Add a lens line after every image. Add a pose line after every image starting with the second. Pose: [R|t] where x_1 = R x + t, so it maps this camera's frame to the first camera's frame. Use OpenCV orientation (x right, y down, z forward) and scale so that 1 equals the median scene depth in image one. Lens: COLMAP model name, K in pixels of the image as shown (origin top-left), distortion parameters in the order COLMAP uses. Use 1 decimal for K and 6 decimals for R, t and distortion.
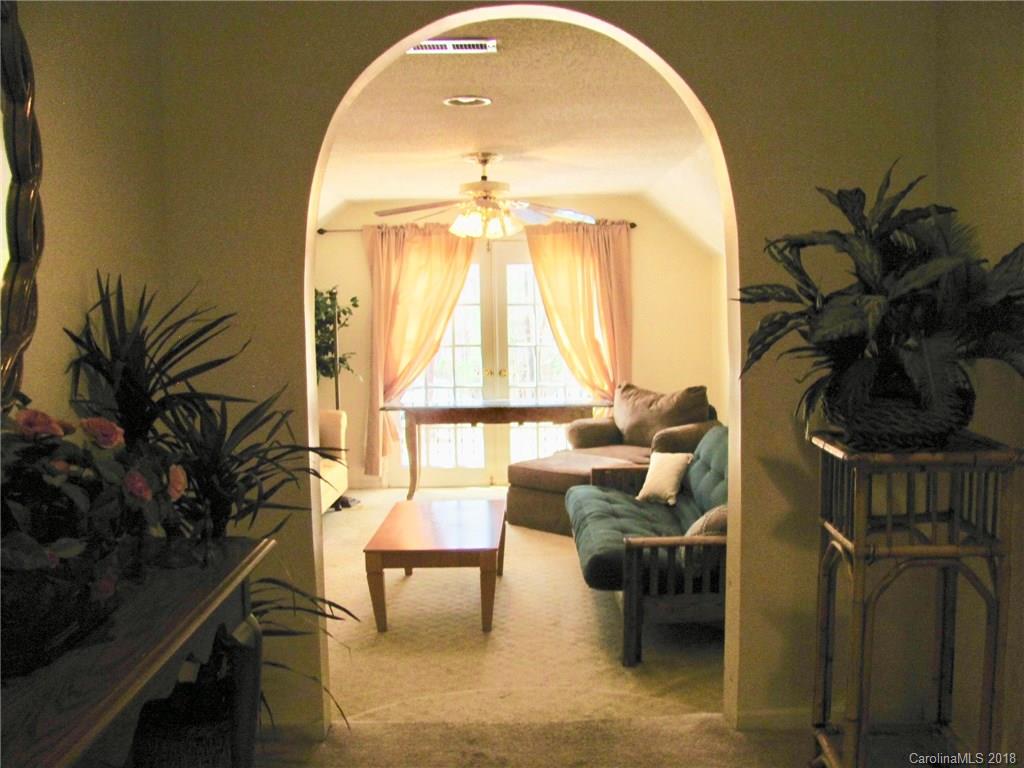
lens RADIAL K [[1071.3, 0, 512.0], [0, 1071.3, 384.0], [0, 0, 1]] dist [-0.143426, 0.020835]
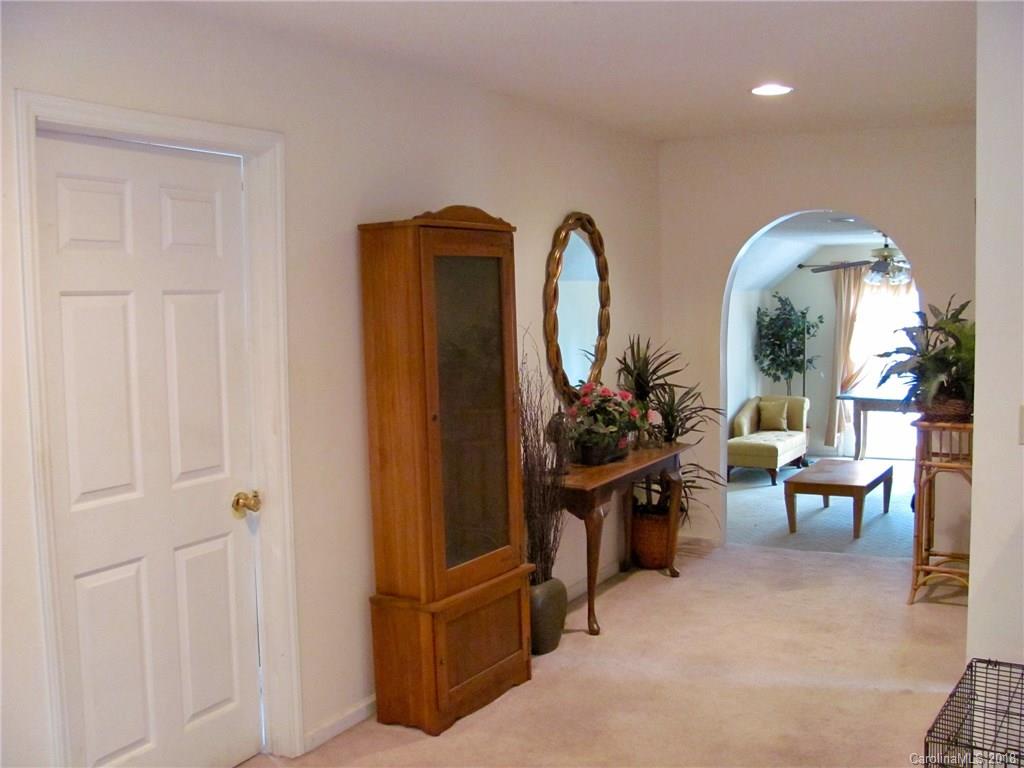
lens RADIAL K [[1071.3, 0, 512.0], [0, 1071.3, 384.0], [0, 0, 1]] dist [-0.143426, 0.020835]
pose [[0.873313, 0.046777, -0.484909, 0.238458], [-0.039915, 0.998903, 0.024474, -0.014863], [0.485522, -0.002018, 0.874222, -0.542366]]
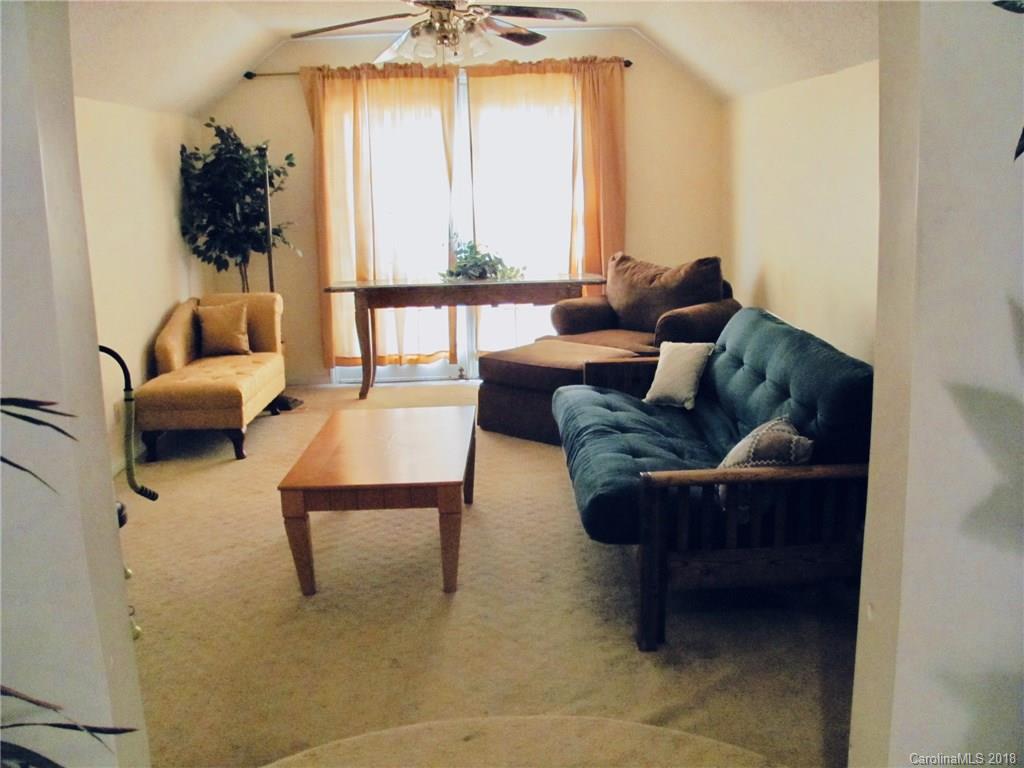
lens RADIAL K [[1071.3, 0, 512.0], [0, 1071.3, 384.0], [0, 0, 1]] dist [-0.143426, 0.020835]
pose [[0.999688, -0.014988, 0.019969, 0.005647], [0.012607, 0.993353, 0.114413, 0.004354], [-0.021551, -0.114125, 0.993233, 0.238351]]
